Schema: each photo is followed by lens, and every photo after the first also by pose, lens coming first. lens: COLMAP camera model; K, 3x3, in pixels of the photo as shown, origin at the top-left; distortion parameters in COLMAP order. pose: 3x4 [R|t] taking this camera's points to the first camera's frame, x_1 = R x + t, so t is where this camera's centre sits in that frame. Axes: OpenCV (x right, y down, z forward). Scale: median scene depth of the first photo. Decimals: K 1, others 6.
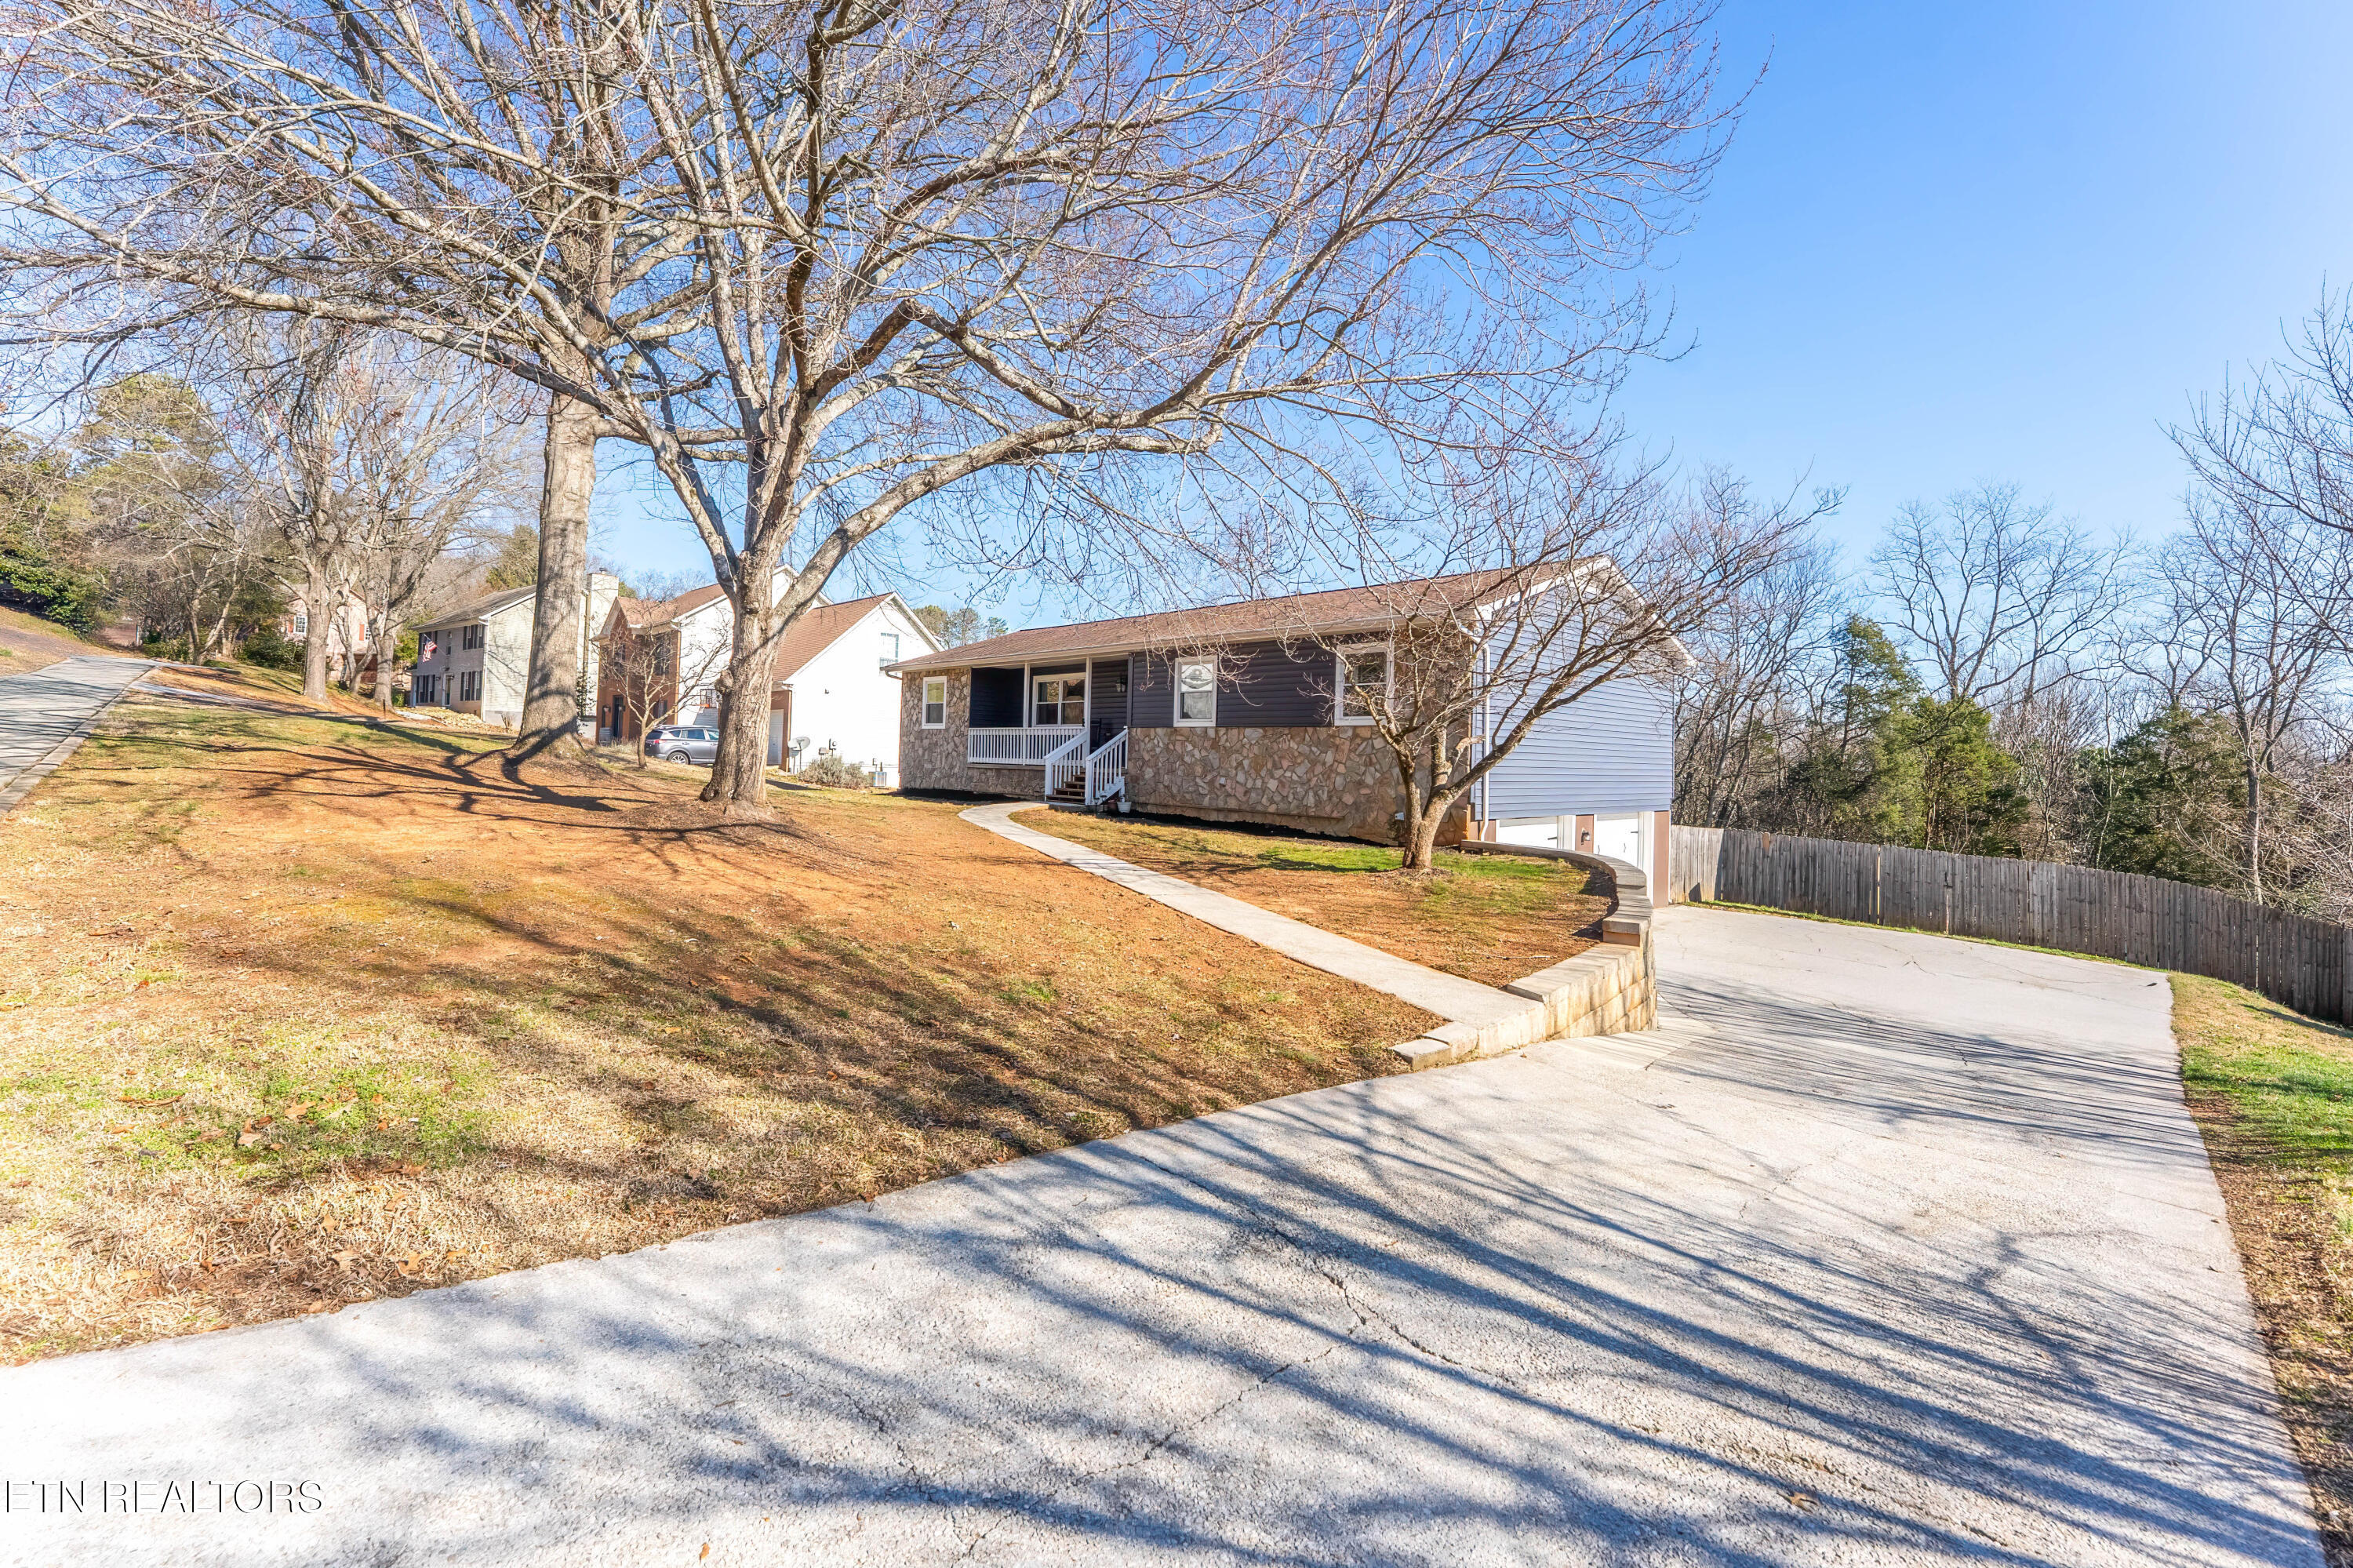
lens RADIAL K [[983.3, 0, 1253.2], [0, 983.3, 722.9], [0, 0, 1]] dist [-0.001229, 0.000311]
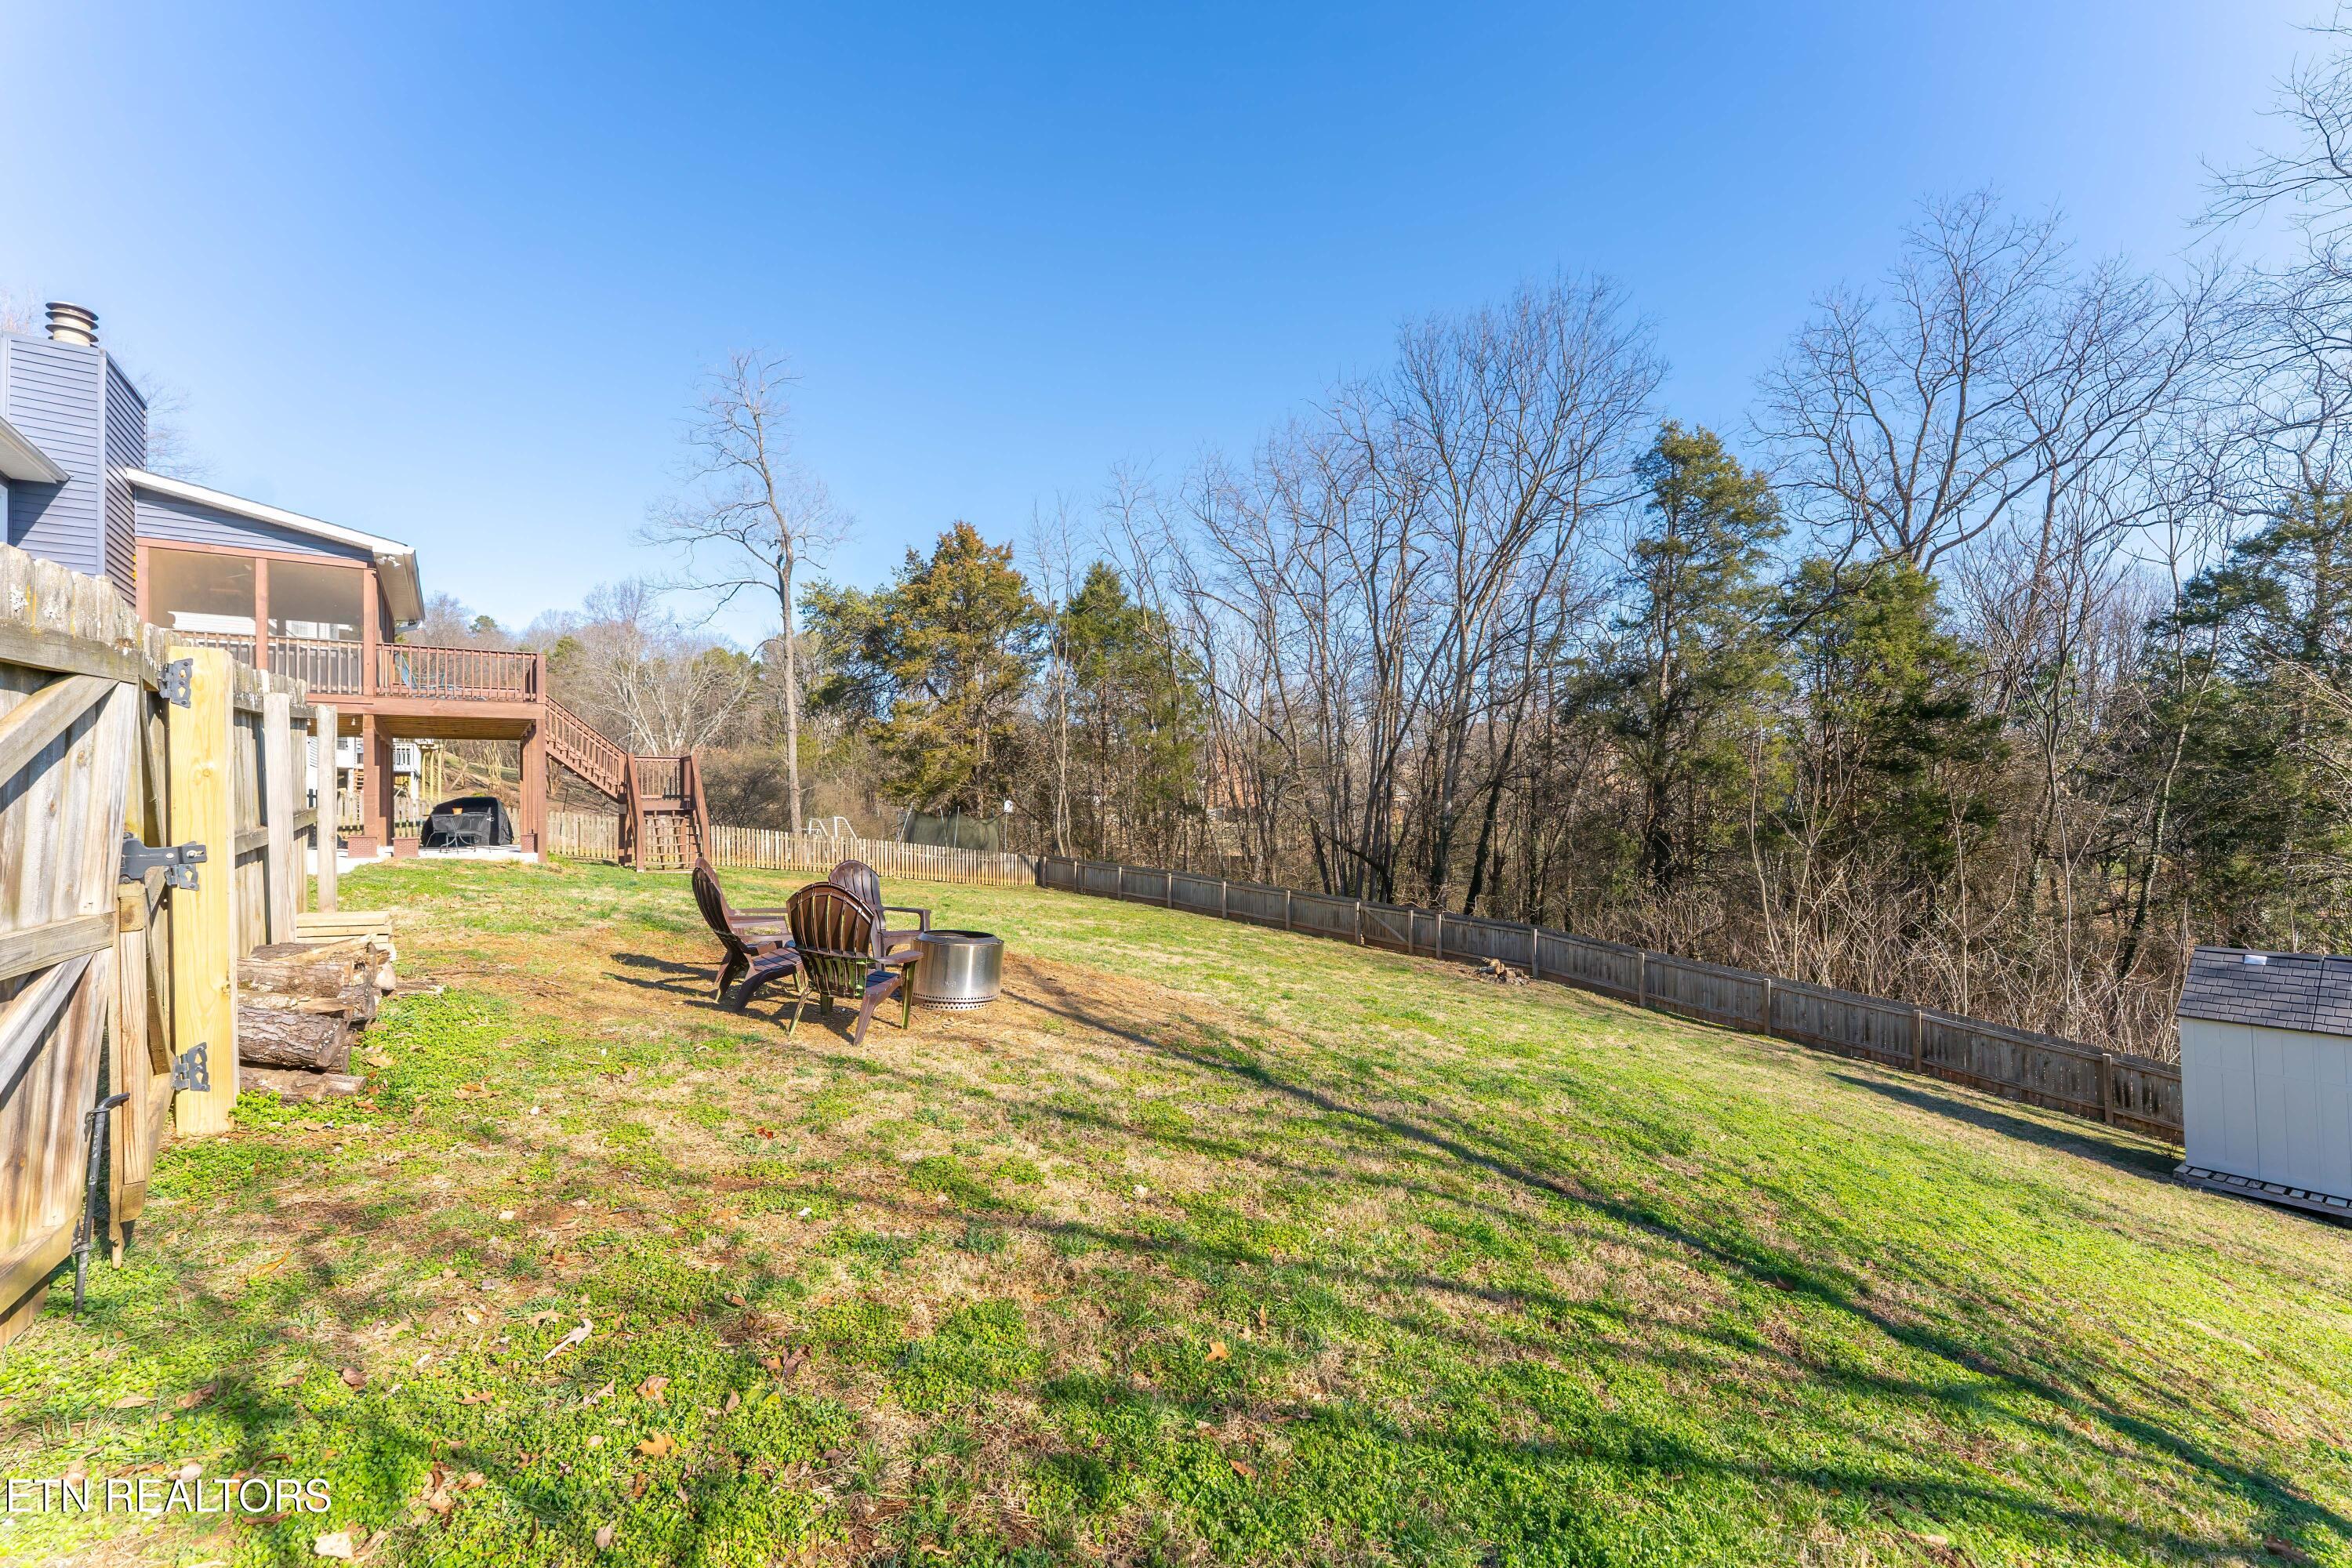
lens RADIAL K [[976.1, 0, 1129.0], [0, 976.1, 760.3], [0, 0, 1]] dist [-0.001079, 0.000230]
pose [[0.989383, -0.047144, -0.137473, 0.980735], [0.047801, 0.998856, 0.001482, 0.187486], [0.137246, -0.008038, 0.990504, 1.040343]]
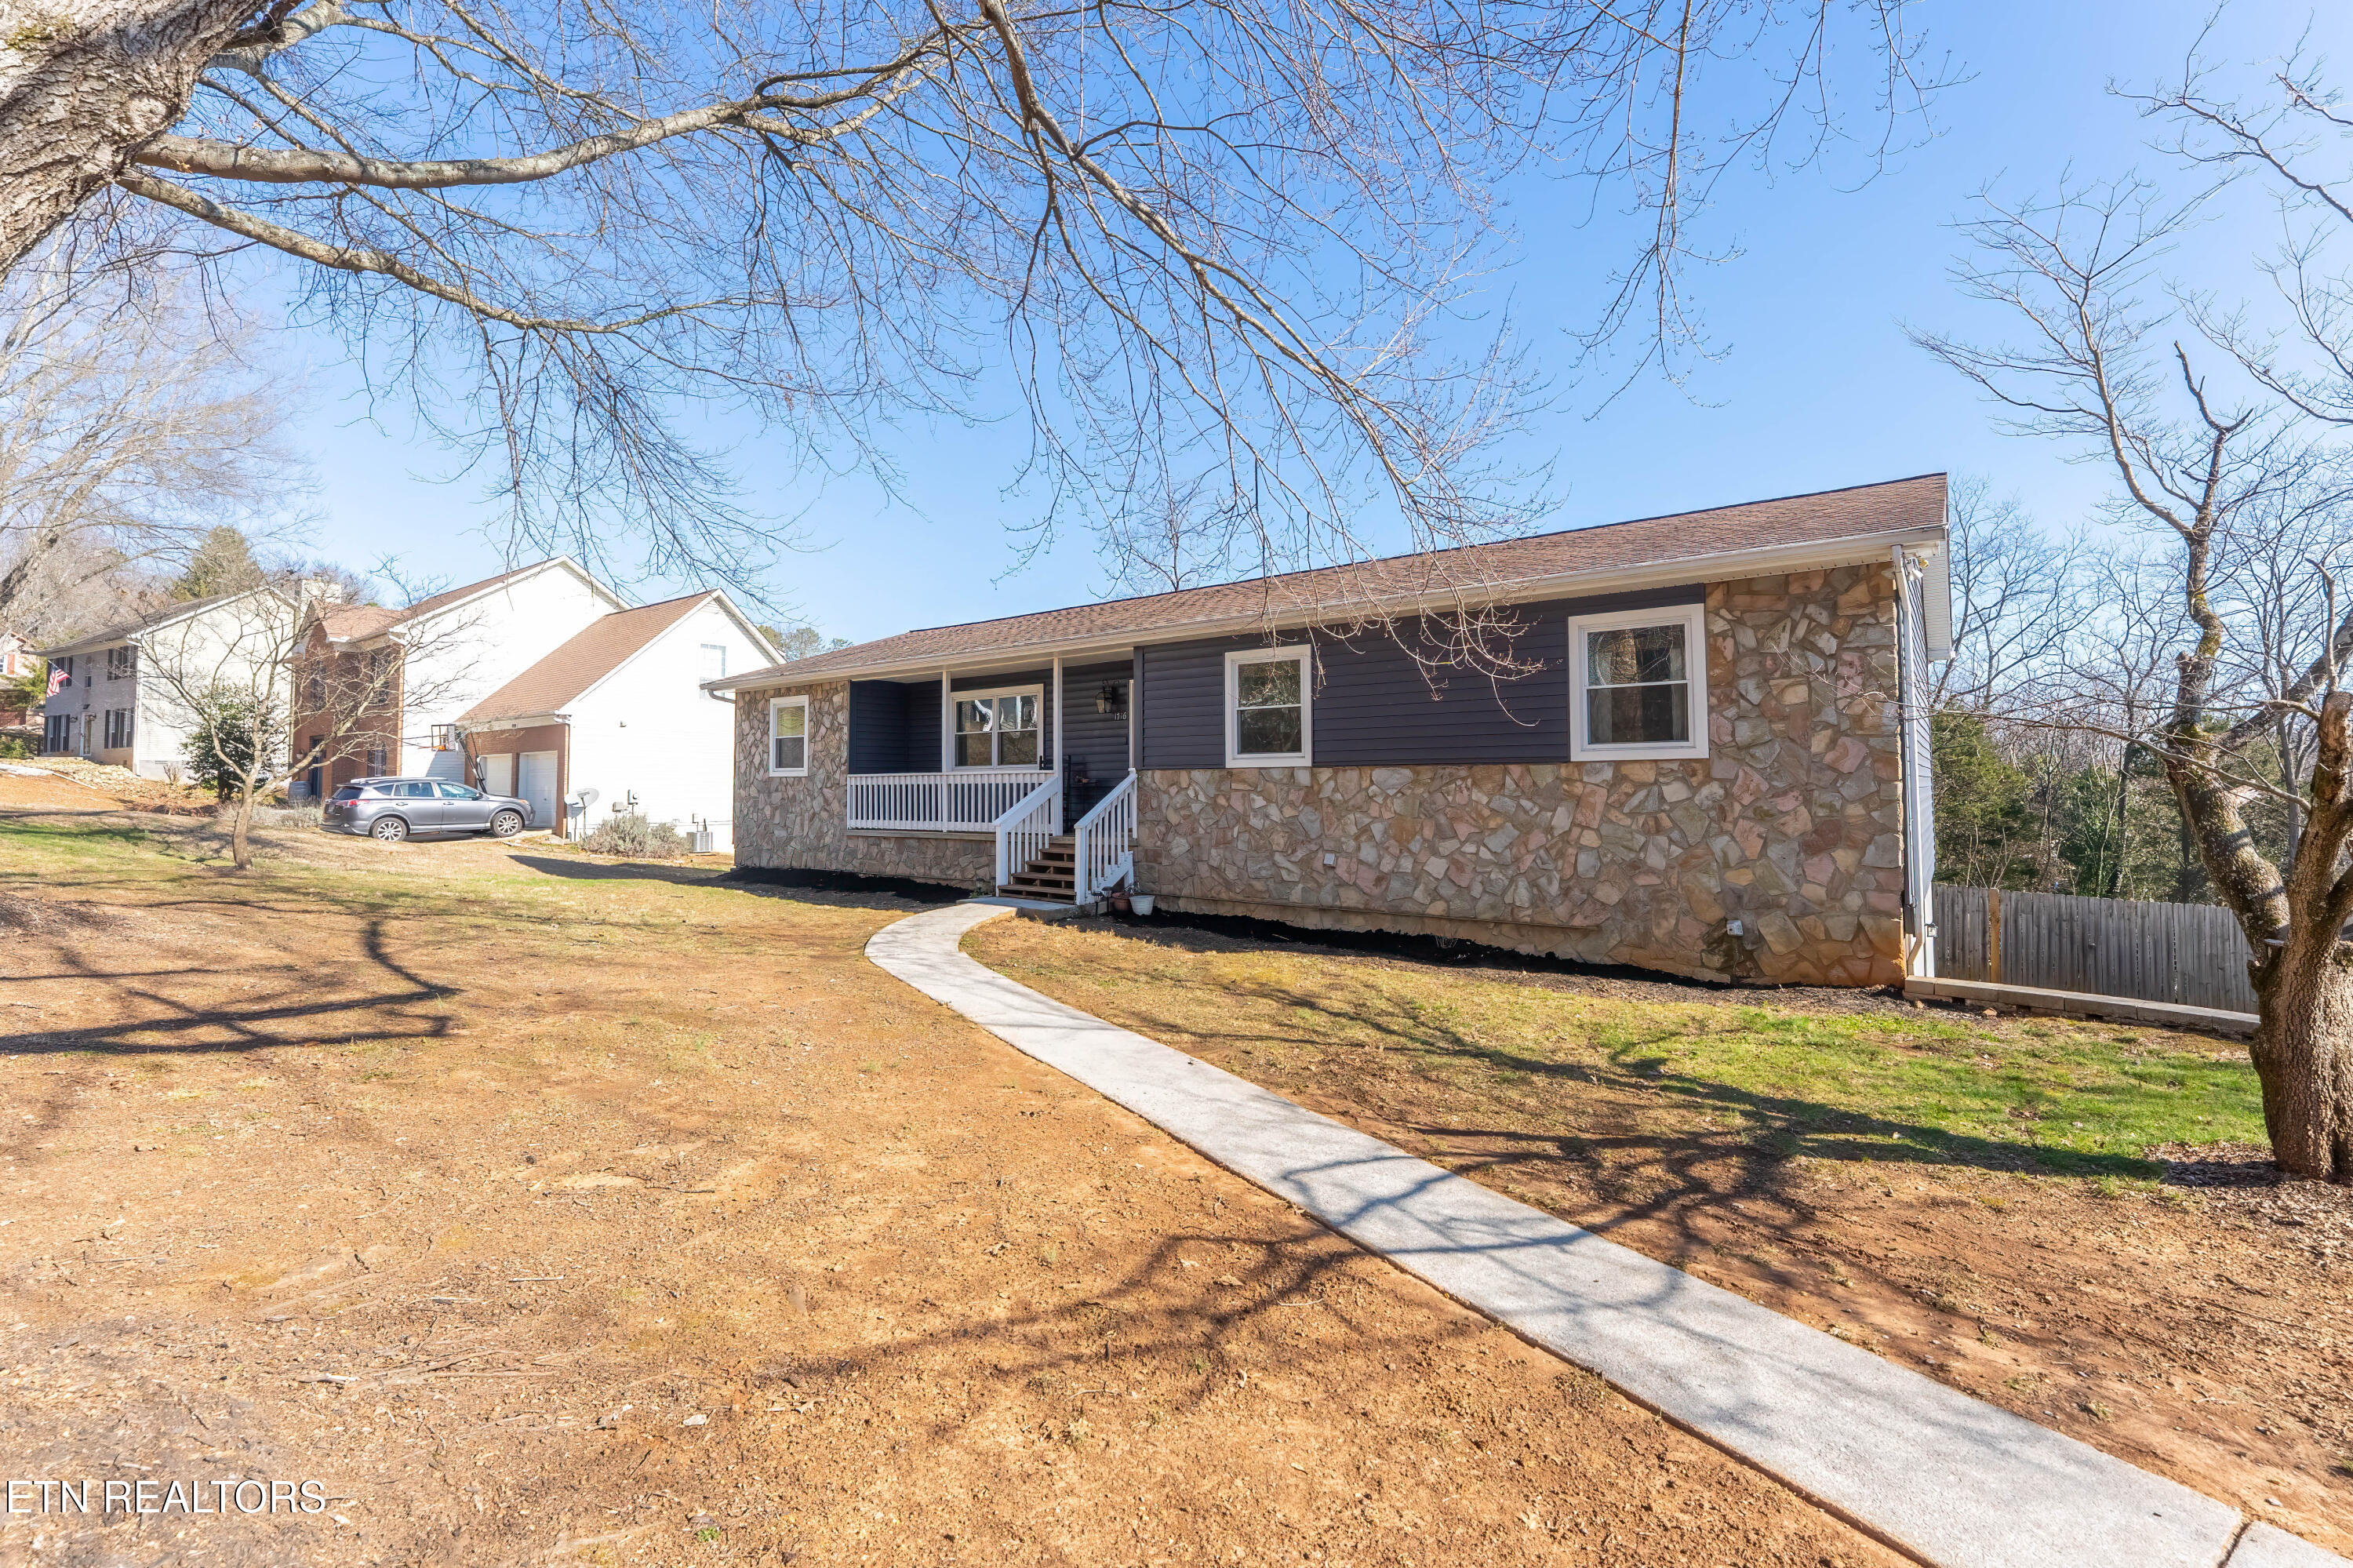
lens RADIAL K [[976.6, 0, 1245.3], [0, 976.6, 740.4], [0, 0, 1]] dist [-0.001079, 0.000230]
pose [[0.989379, -0.022712, 0.143576, -0.167264], [0.023886, 0.999694, -0.006457, -0.009358], [-0.143385, 0.009818, 0.989618, 0.446950]]
